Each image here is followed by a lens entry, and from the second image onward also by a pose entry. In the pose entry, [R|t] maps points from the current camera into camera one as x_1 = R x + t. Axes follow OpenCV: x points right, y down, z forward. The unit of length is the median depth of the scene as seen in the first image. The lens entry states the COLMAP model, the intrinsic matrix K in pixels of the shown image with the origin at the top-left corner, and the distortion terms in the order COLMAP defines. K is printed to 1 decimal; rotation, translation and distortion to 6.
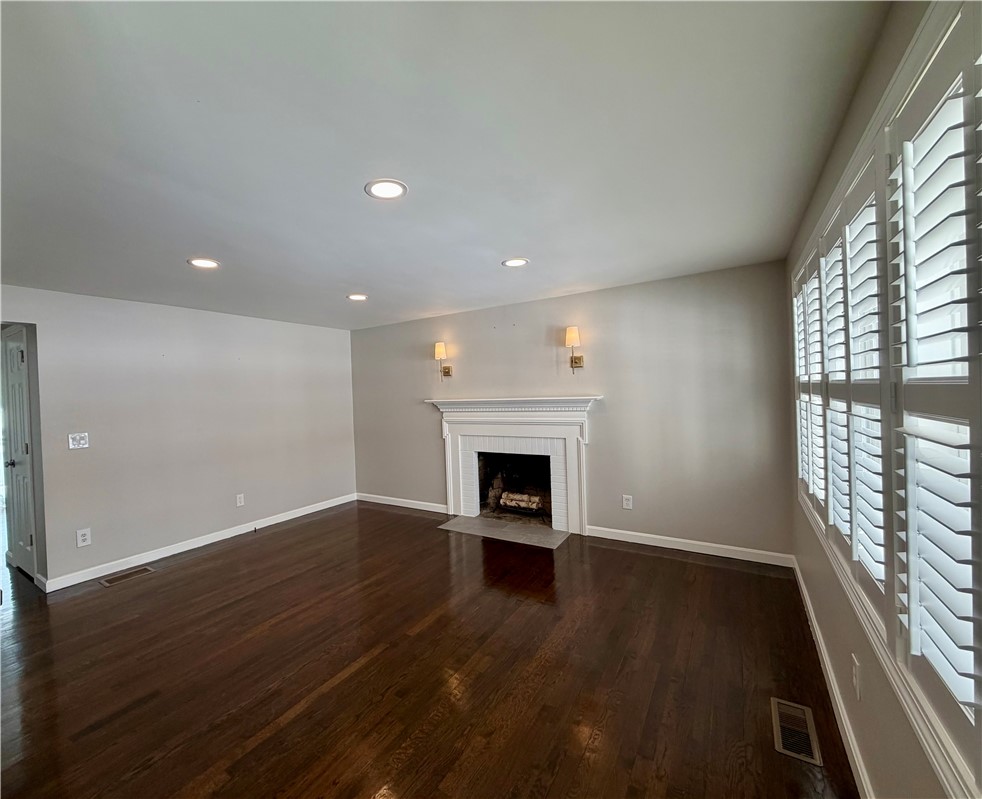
lens RADIAL K [[429.3, 0, 436.1], [0, 429.3, 400.1], [0, 0, 1]] dist [0.002888, 0.000167]
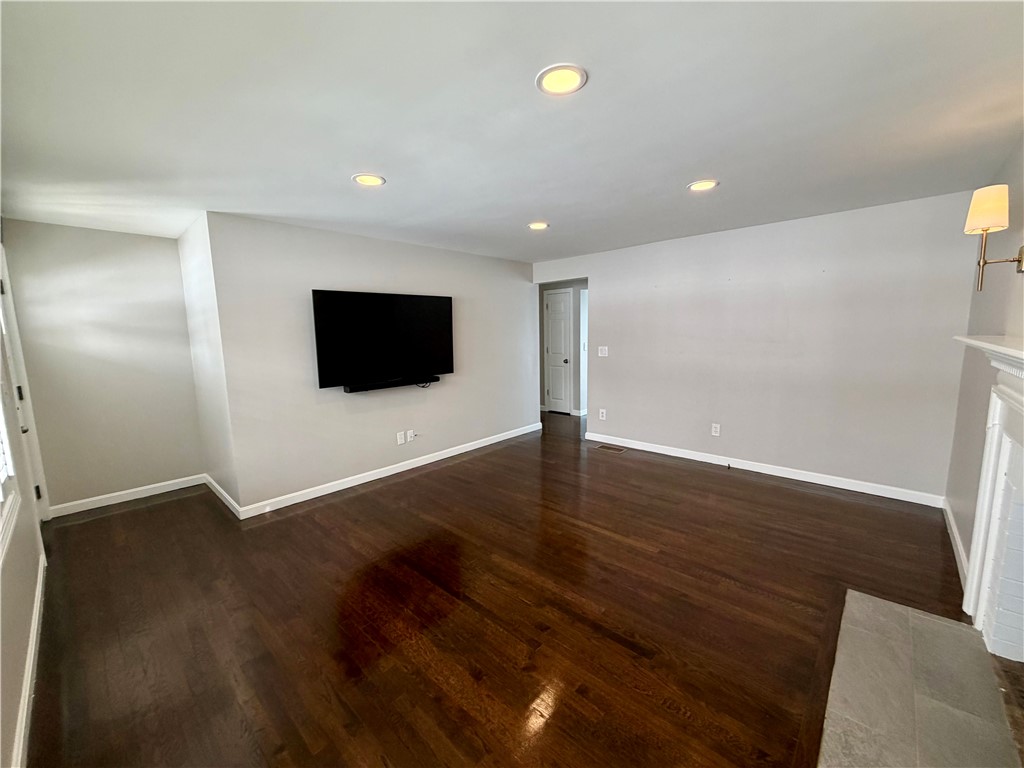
lens RADIAL K [[406.8, 0, 514.1], [0, 406.8, 383.1], [0, 0, 1]] dist [-0.002754, 0.000212]
pose [[-0.140765, 0.157917, -0.977368, 0.570617], [0.010567, 0.987380, 0.158013, -0.022912], [0.989987, 0.011915, -0.140657, 0.803634]]
